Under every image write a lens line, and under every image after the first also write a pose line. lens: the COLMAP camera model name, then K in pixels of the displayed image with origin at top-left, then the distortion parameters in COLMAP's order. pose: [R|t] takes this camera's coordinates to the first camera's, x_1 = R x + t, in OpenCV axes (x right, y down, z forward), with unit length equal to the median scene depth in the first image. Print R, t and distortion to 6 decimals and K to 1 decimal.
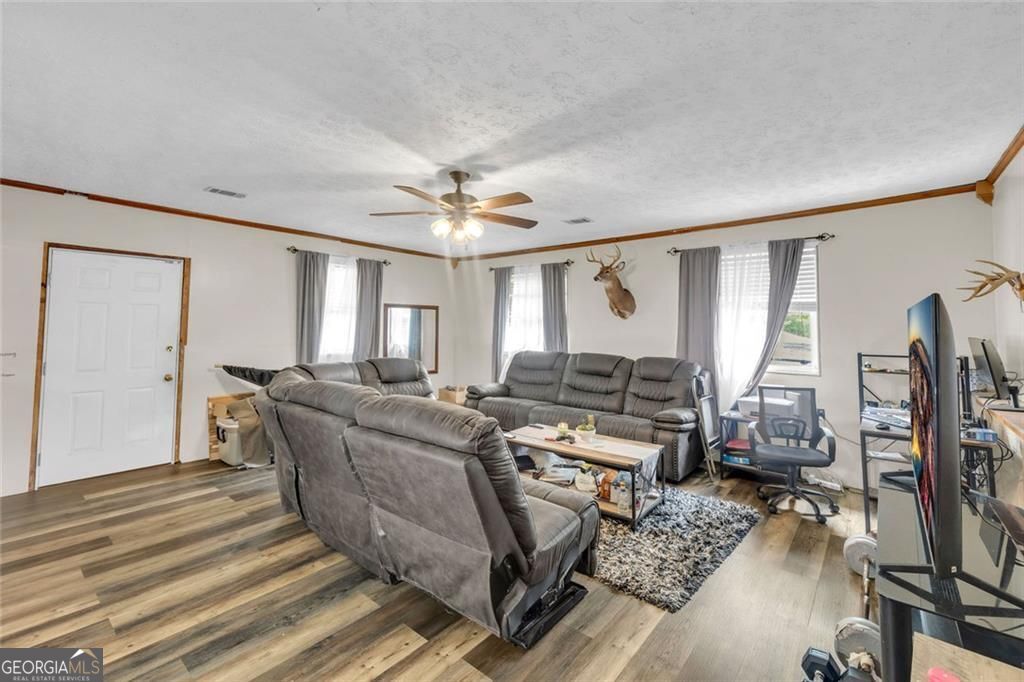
lens RADIAL K [[444.9, 0, 507.1], [0, 444.9, 300.1], [0, 0, 1]] dist [-0.000772, -0.000132]
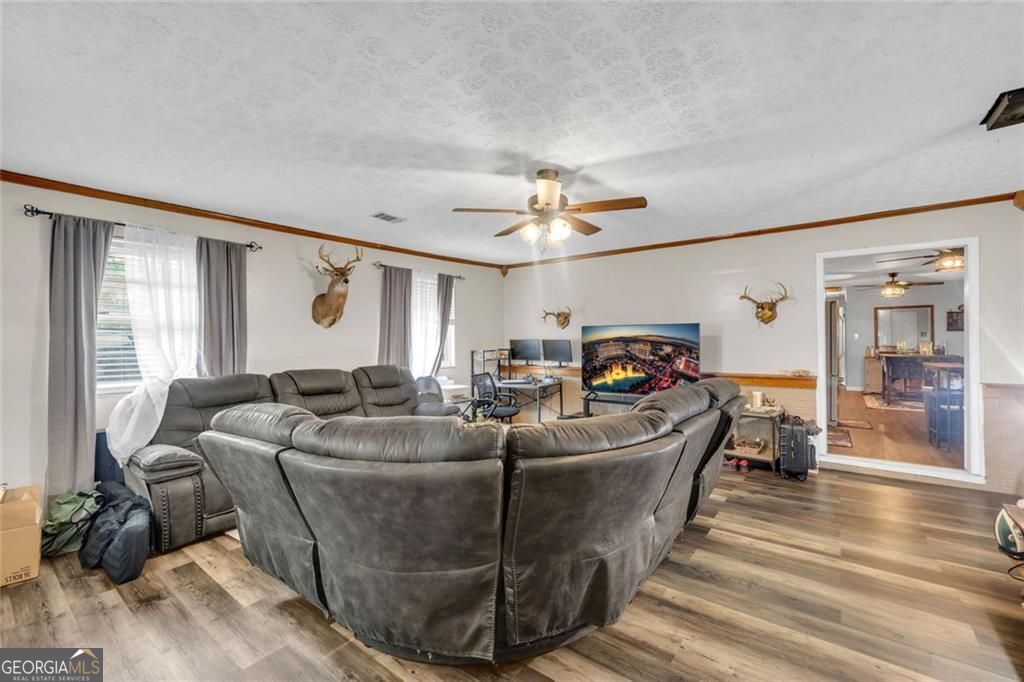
lens RADIAL K [[438.0, 0, 513.1], [0, 438.0, 333.3], [0, 0, 1]] dist [-0.001483, -0.000119]
pose [[-0.059898, 0.003659, 0.998198, -1.101597], [-0.048931, 0.998780, -0.006597, 0.071991], [-0.997004, -0.049238, -0.059646, 1.185683]]
